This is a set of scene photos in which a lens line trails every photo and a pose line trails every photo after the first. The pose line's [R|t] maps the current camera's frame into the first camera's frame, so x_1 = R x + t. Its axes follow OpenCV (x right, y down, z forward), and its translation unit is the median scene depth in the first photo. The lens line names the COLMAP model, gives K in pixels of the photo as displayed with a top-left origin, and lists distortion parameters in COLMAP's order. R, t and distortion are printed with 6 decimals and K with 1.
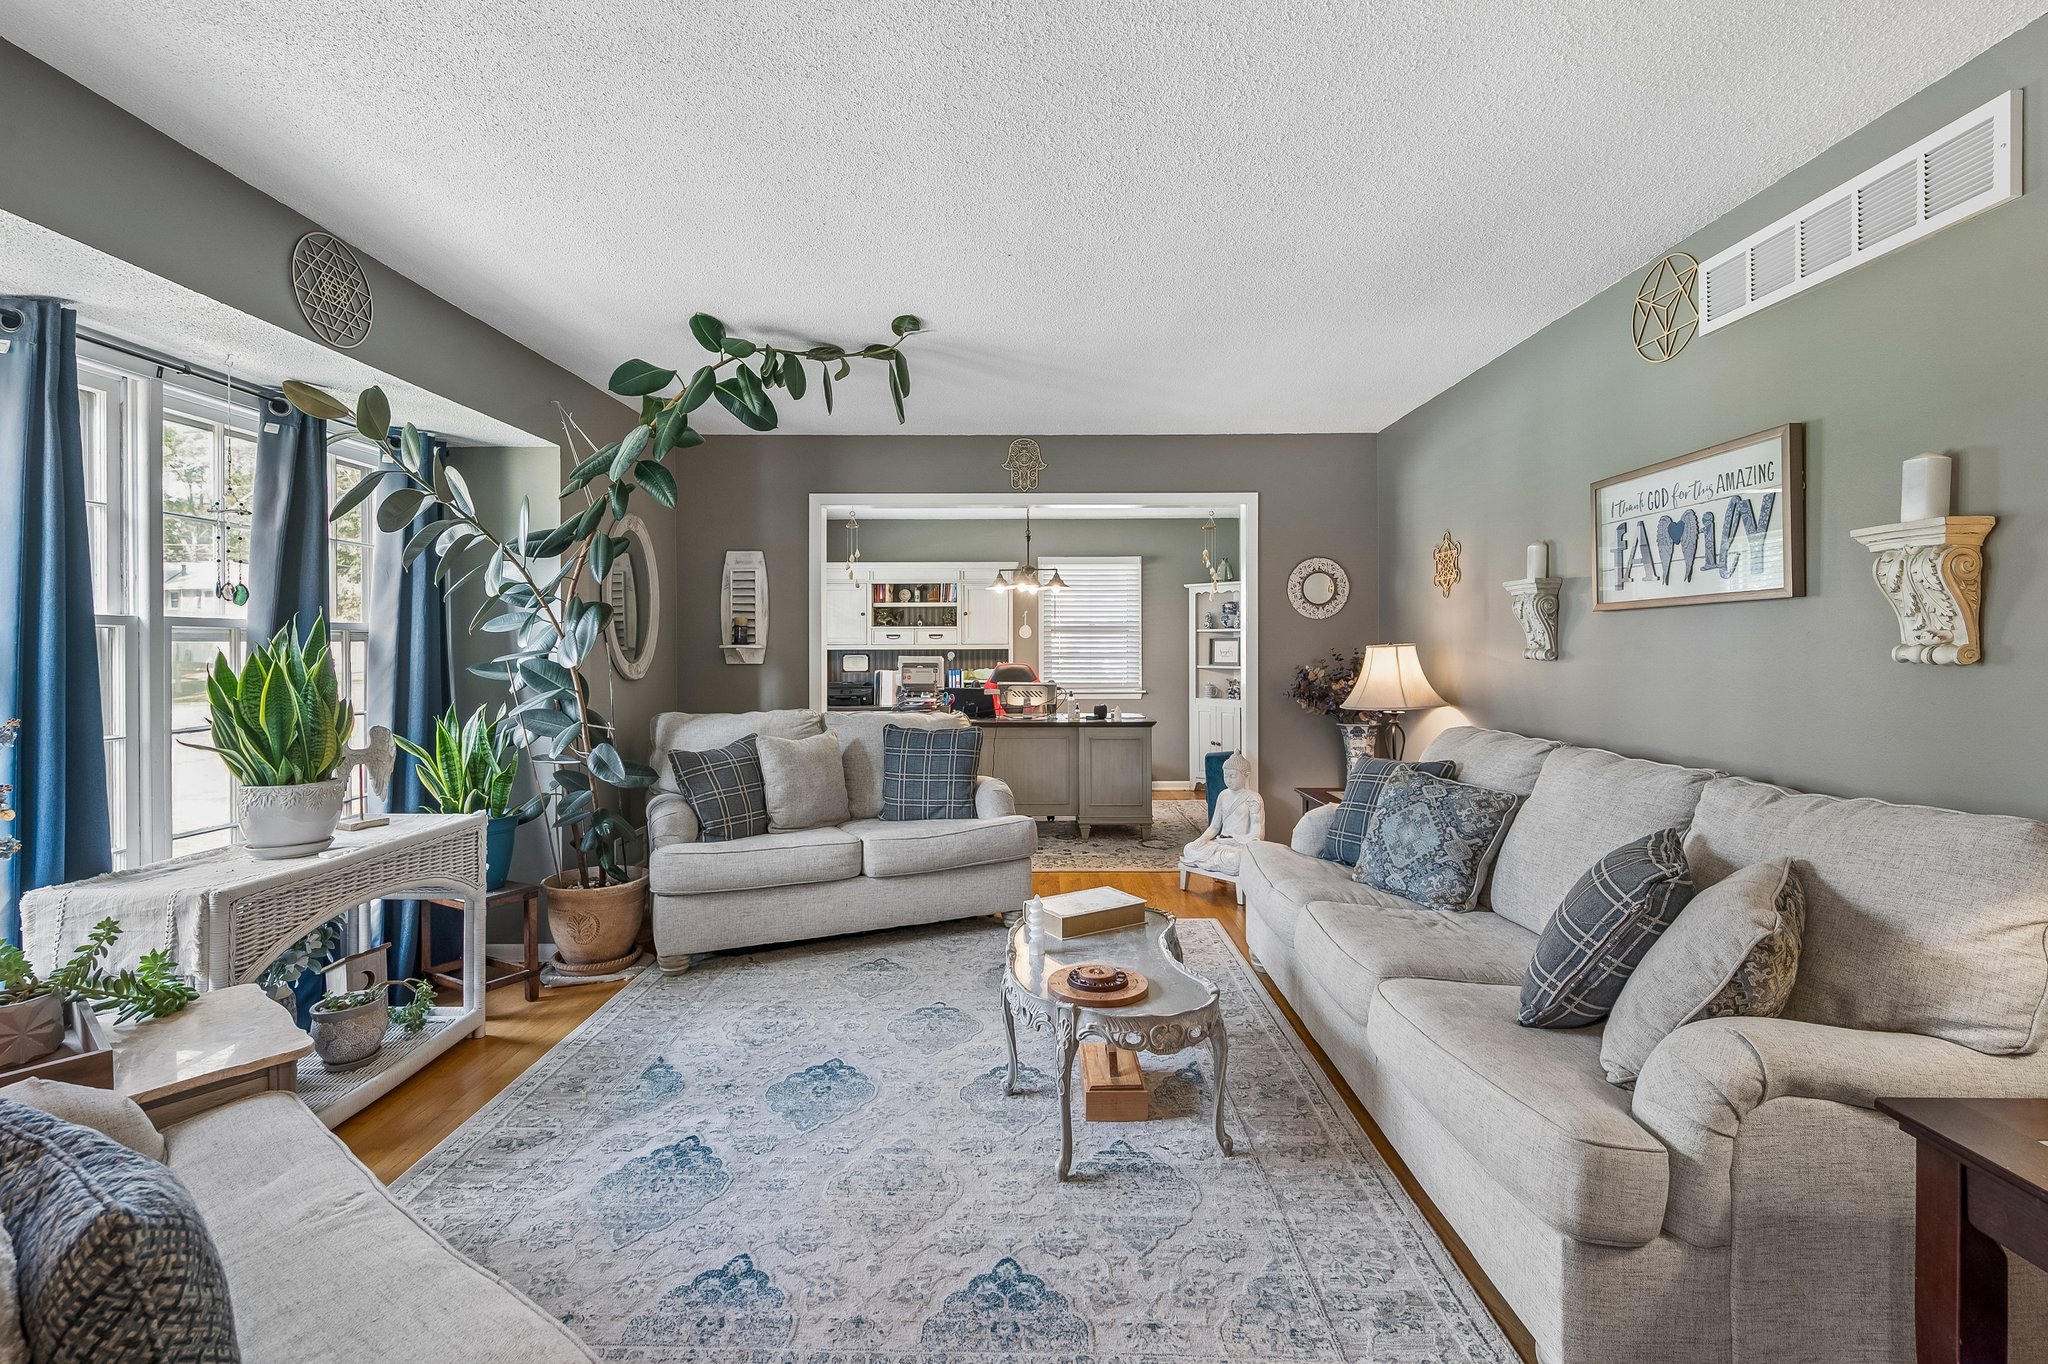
lens RADIAL K [[920.2, 0, 1012.6], [0, 920.2, 653.1], [0, 0, 1]] dist [-0.001195, -0.000644]
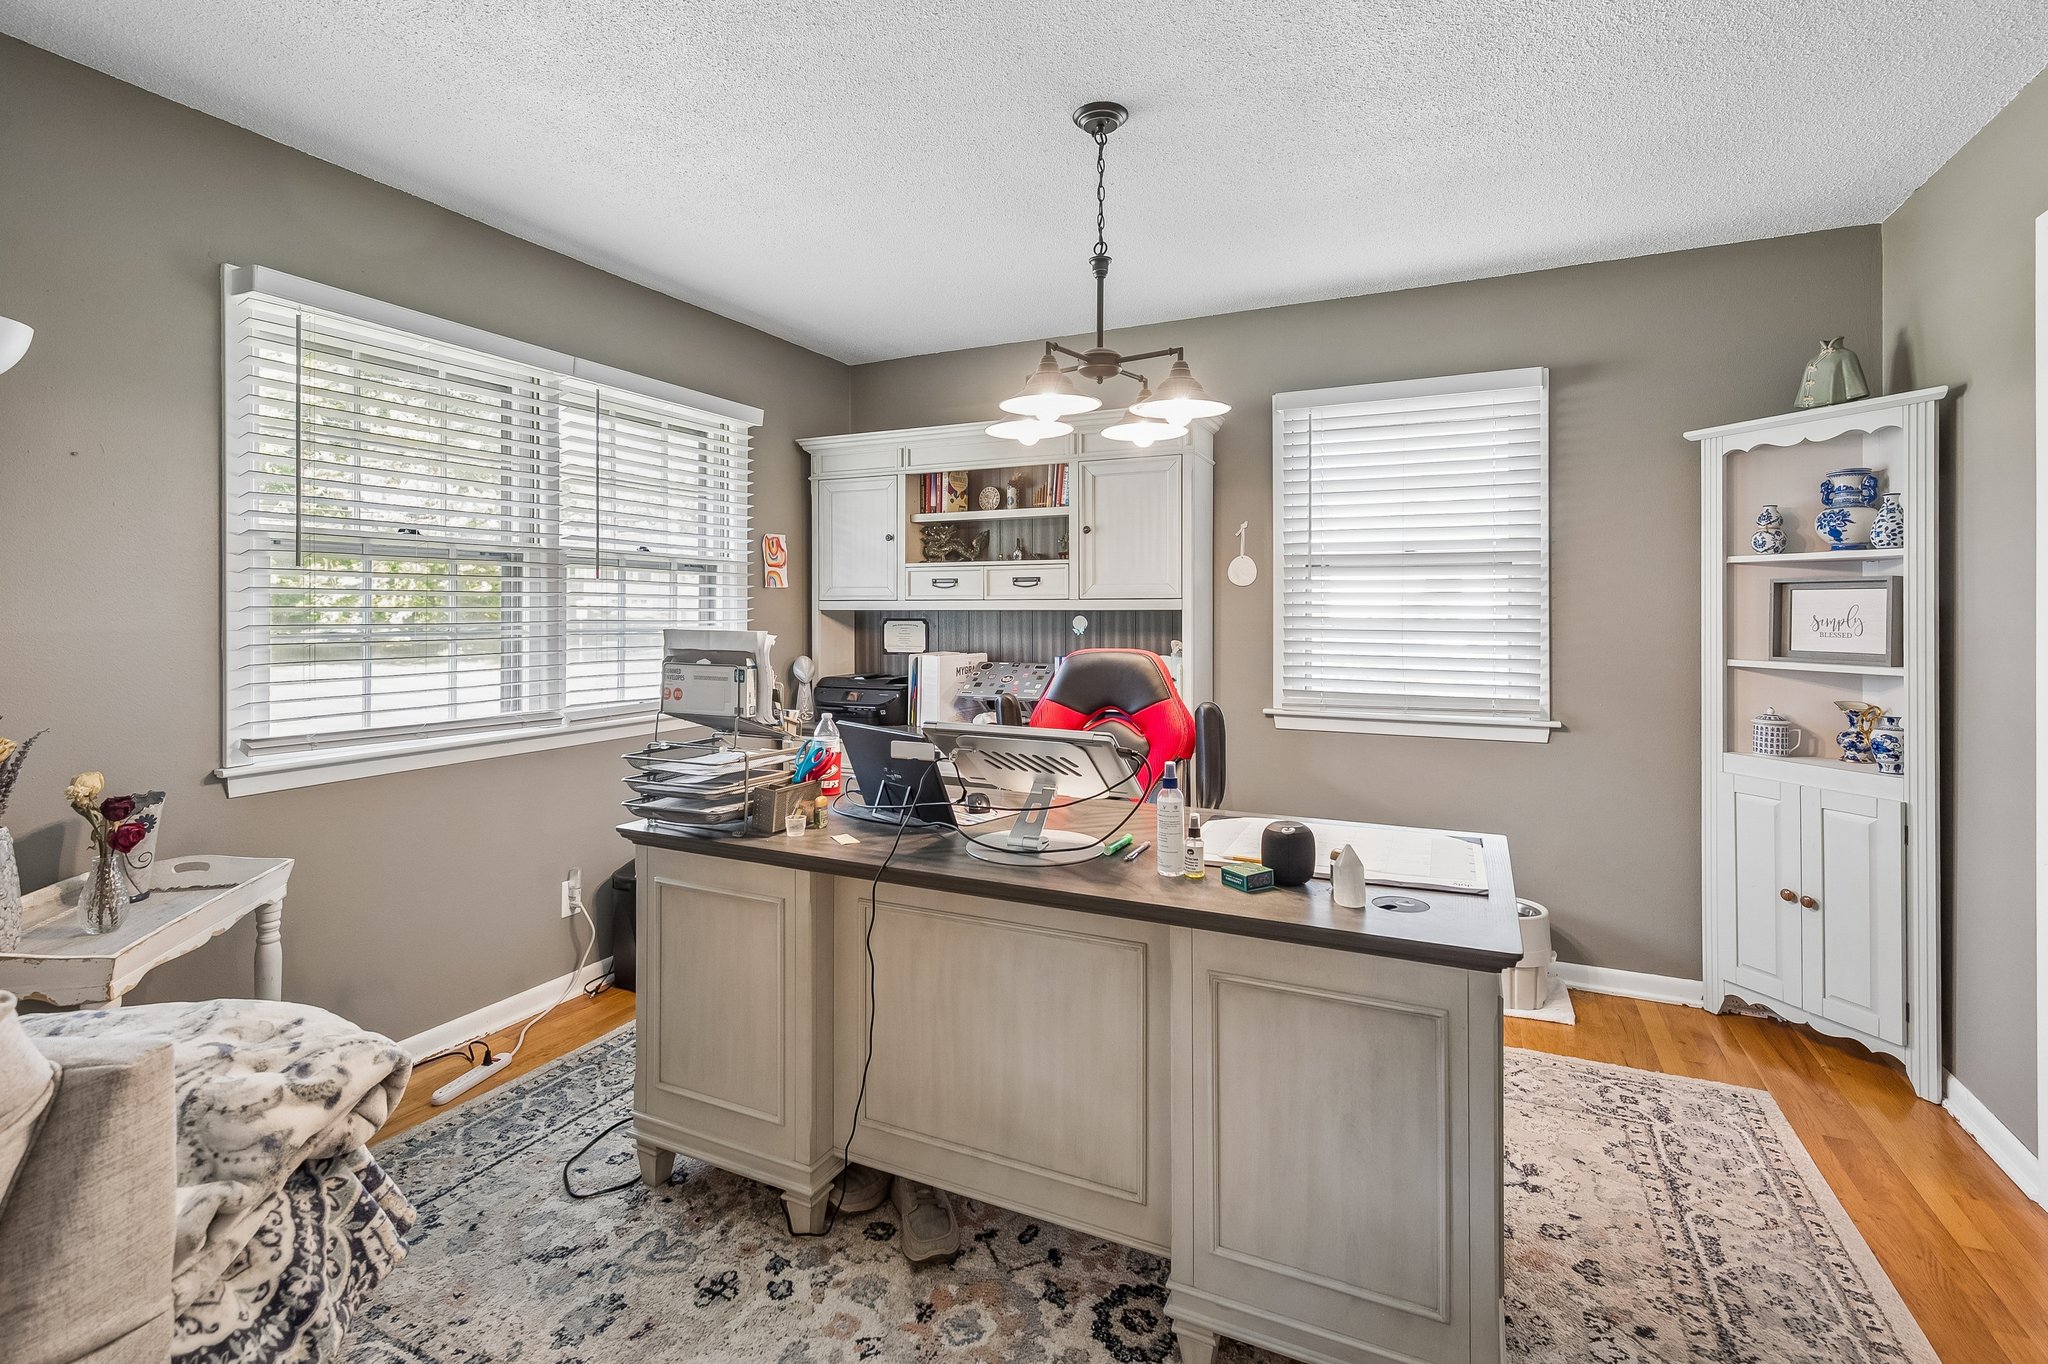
lens RADIAL K [[920.2, 0, 1060.0], [0, 920.2, 585.1], [0, 0, 1]] dist [-0.001195, -0.000644]
pose [[0.911768, -0.005485, -0.410668, 0.114389], [0.003030, 0.999973, -0.006628, -0.013741], [0.410694, 0.004799, 0.911761, 0.588570]]
